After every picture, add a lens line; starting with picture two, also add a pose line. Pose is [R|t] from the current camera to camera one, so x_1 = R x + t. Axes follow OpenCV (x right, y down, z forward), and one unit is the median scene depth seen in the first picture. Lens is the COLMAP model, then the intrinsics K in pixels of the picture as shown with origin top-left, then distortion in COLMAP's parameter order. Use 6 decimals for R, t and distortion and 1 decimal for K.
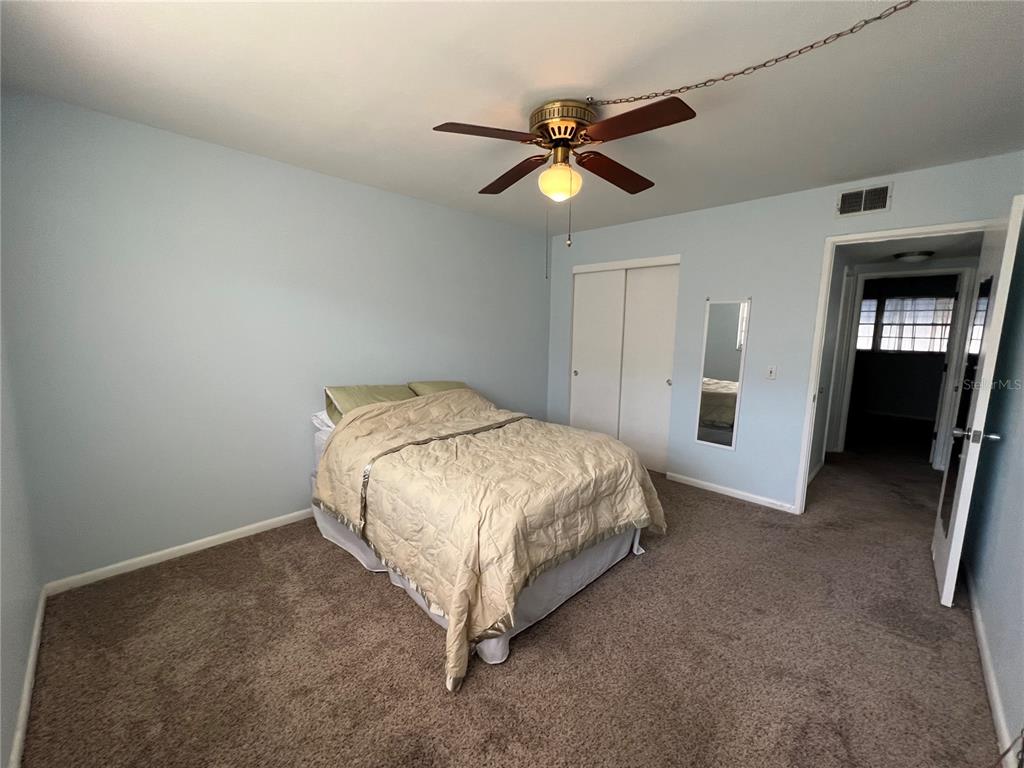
lens RADIAL K [[411.3, 0, 497.7], [0, 411.3, 384.3], [0, 0, 1]] dist [0.000447, 0.000056]
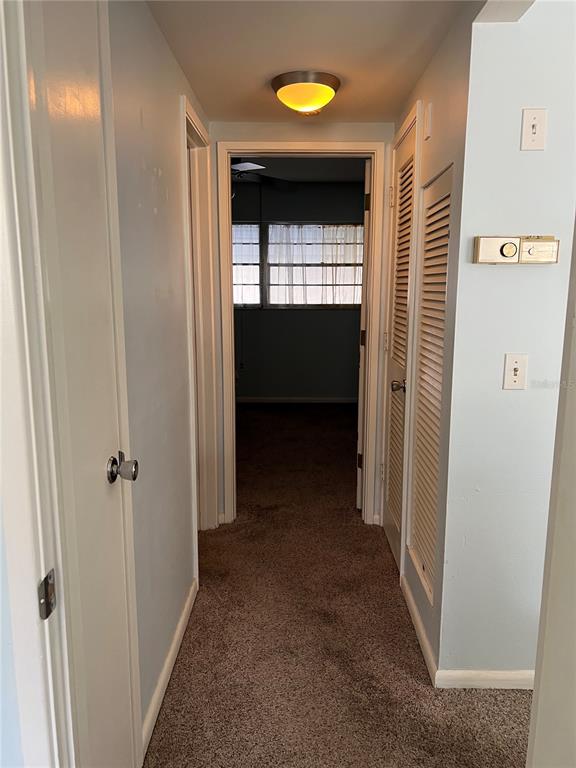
lens RADIAL K [[574.5, 0, 288.0], [0, 574.5, 384.0], [0, 0, 1]] dist [0.079019, -0.103723]
pose [[0.711348, -0.125880, 0.691475, 0.320160], [0.098792, 0.991971, 0.078953, -0.029695], [-0.695862, 0.012149, 0.718073, 0.345237]]
